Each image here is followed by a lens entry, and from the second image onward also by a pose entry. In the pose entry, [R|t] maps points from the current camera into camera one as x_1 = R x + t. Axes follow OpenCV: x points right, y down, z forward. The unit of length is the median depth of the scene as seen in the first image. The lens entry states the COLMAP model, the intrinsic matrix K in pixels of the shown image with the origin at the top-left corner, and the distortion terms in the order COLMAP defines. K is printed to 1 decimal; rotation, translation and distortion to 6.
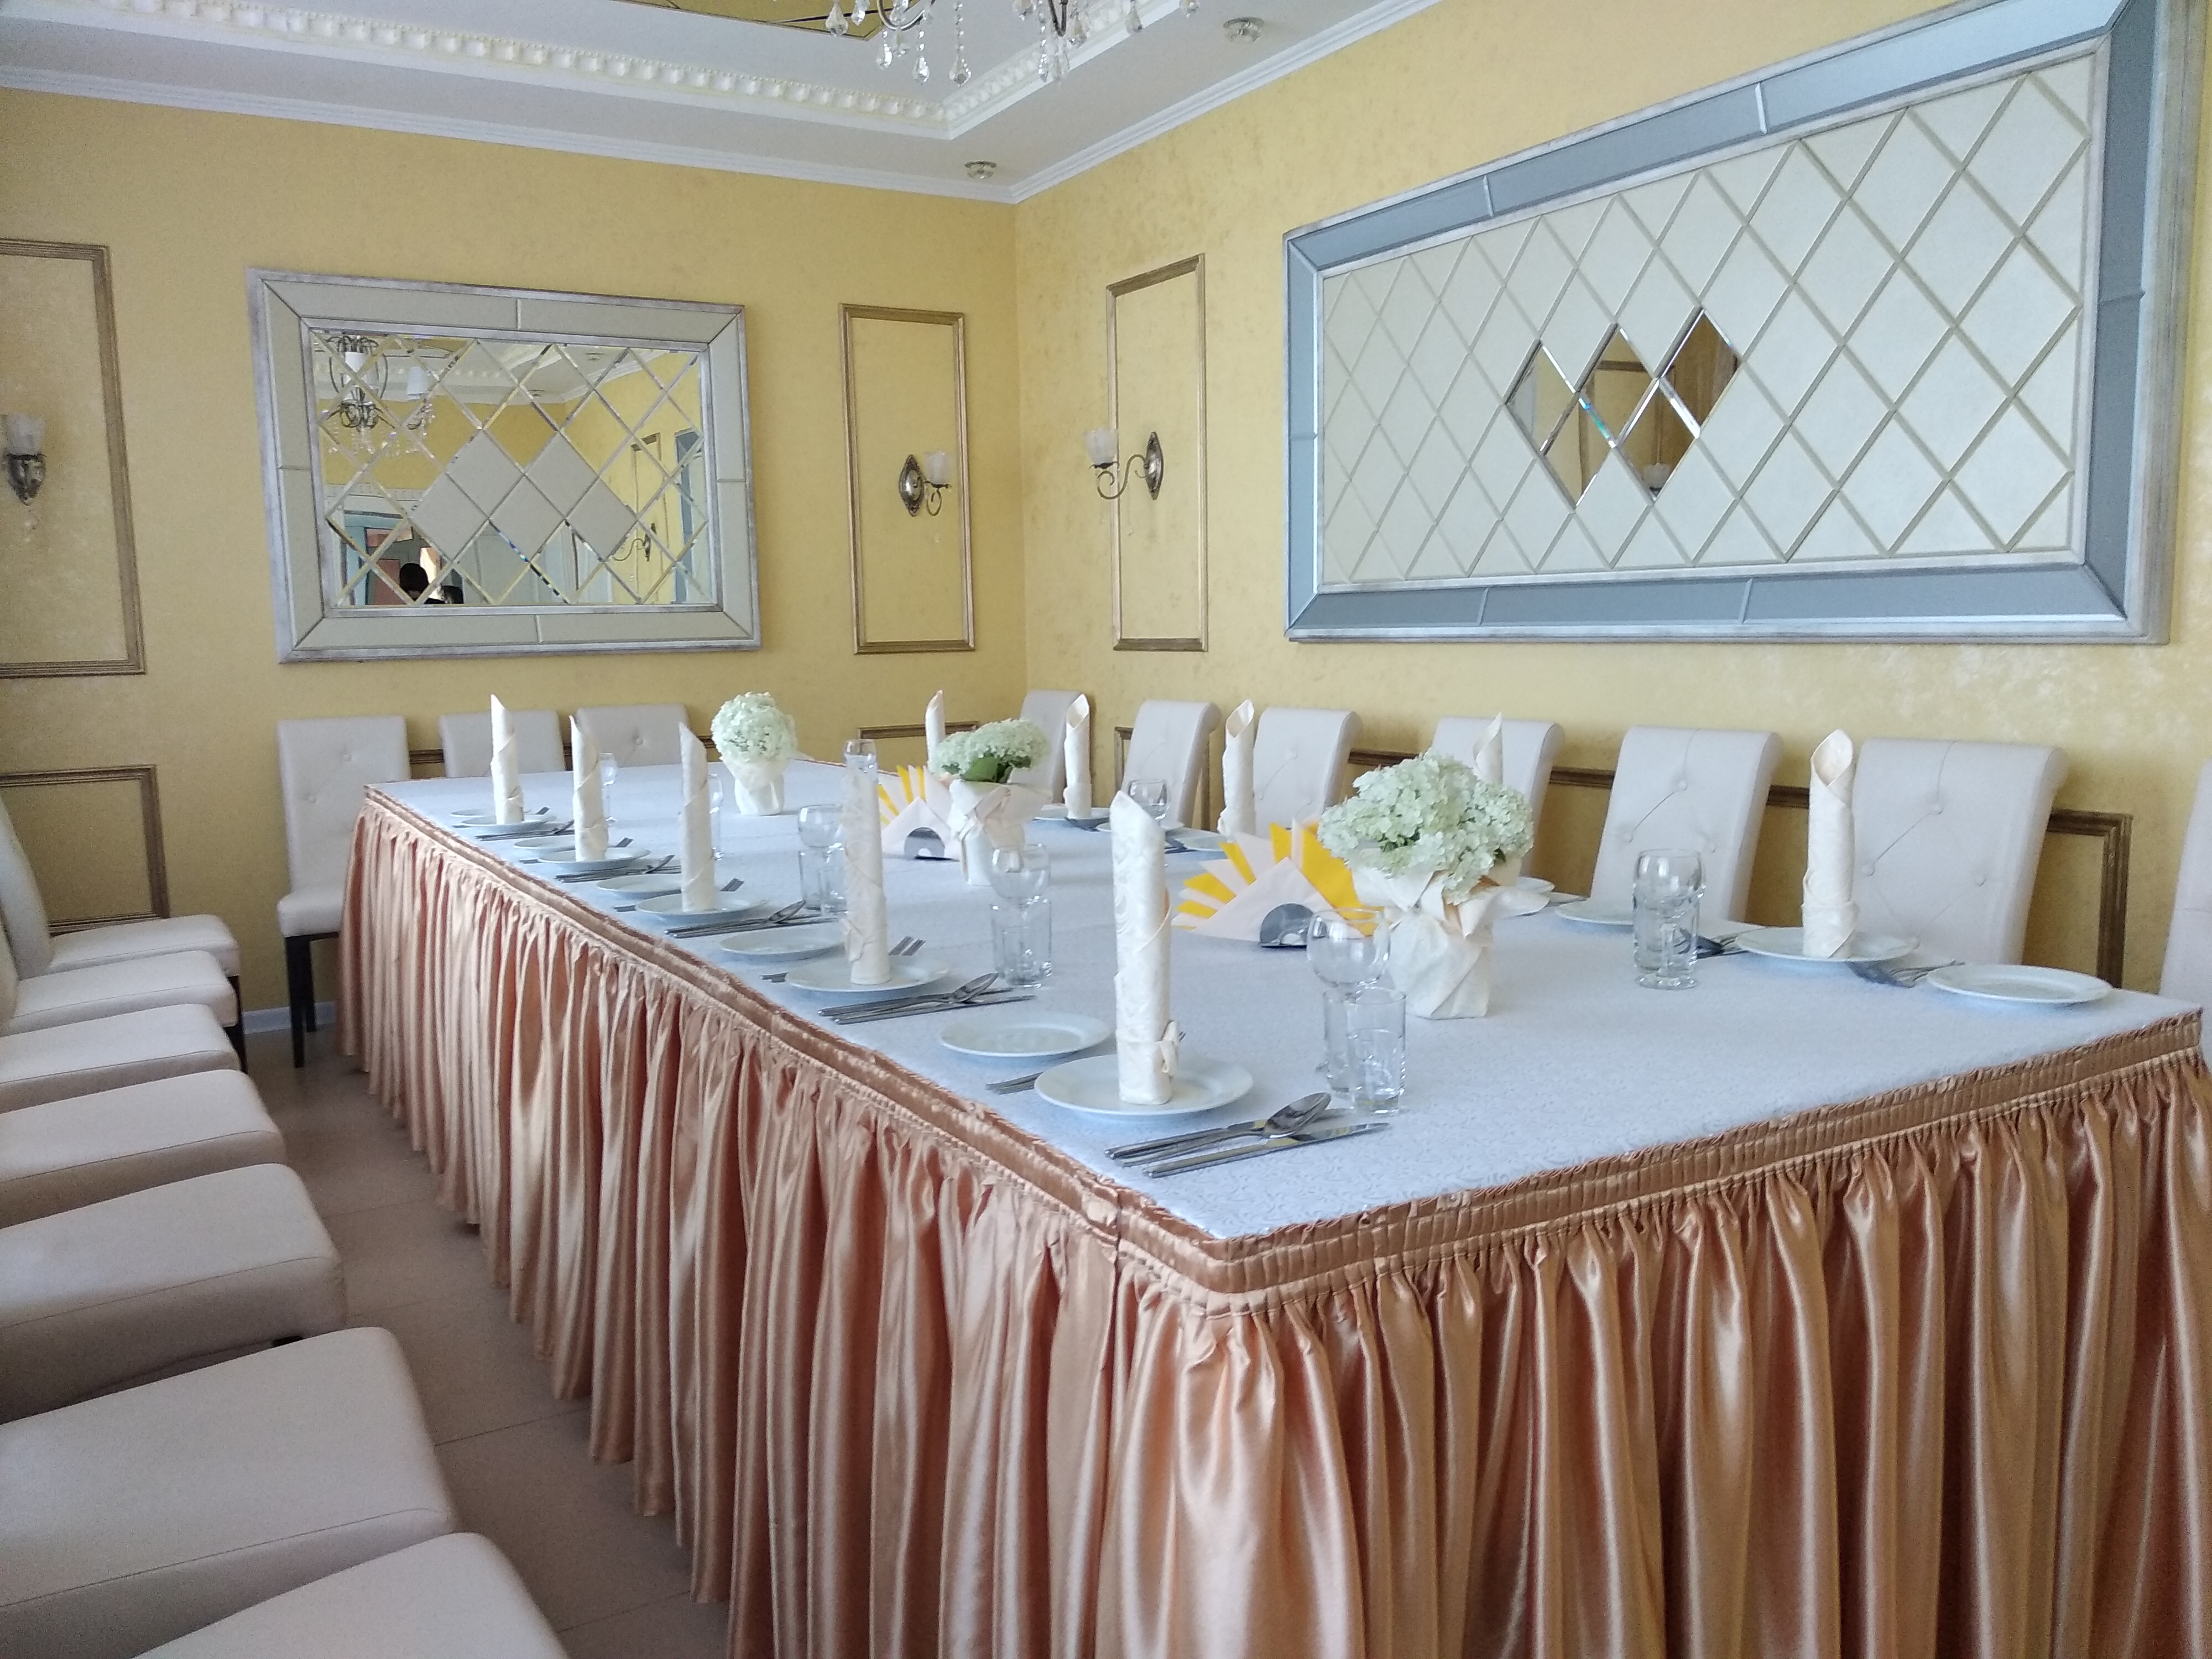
lens RADIAL K [[1700.4, 0, 1107.1], [0, 1700.4, 818.2], [0, 0, 1]] dist [0.044759, -0.084558]
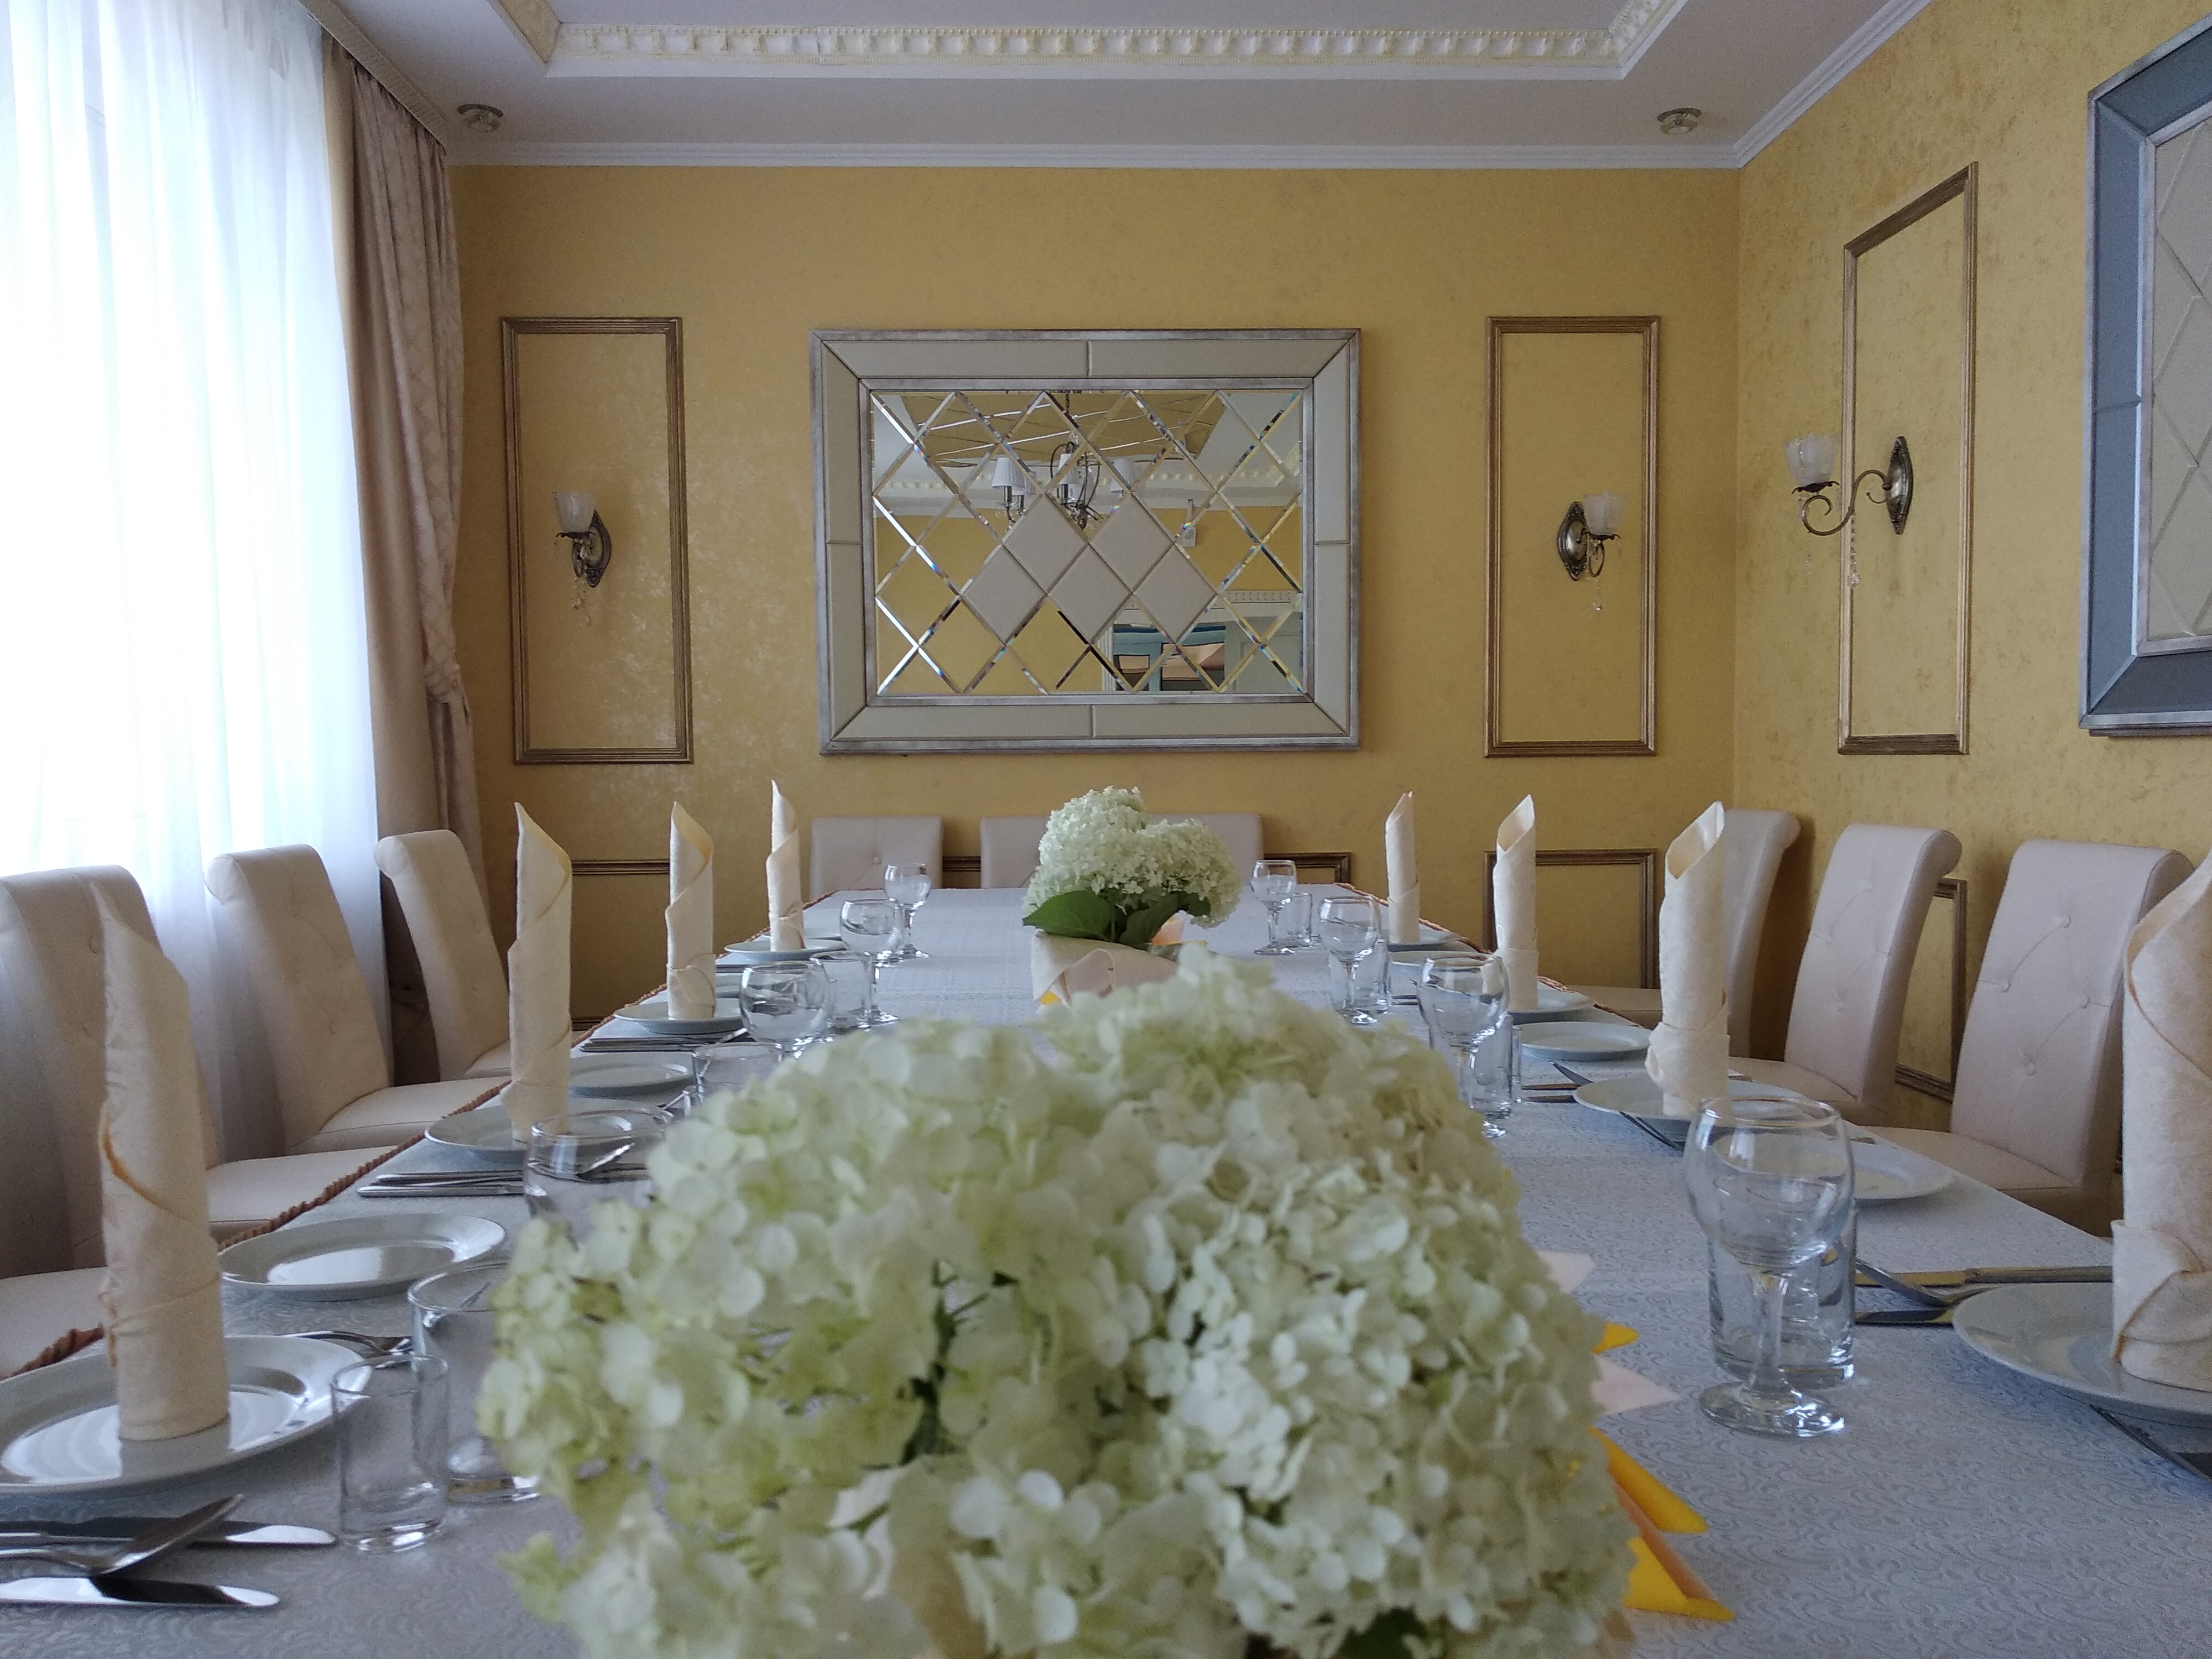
lens RADIAL K [[1700.4, 0, 1100.2], [0, 1700.4, 834.1], [0, 0, 1]] dist [0.044759, -0.084558]
pose [[0.873577, 0.034507, -0.485461, 0.092421], [-0.065883, 0.996686, -0.047711, -0.014485], [0.482206, 0.073663, 0.872956, 0.276685]]
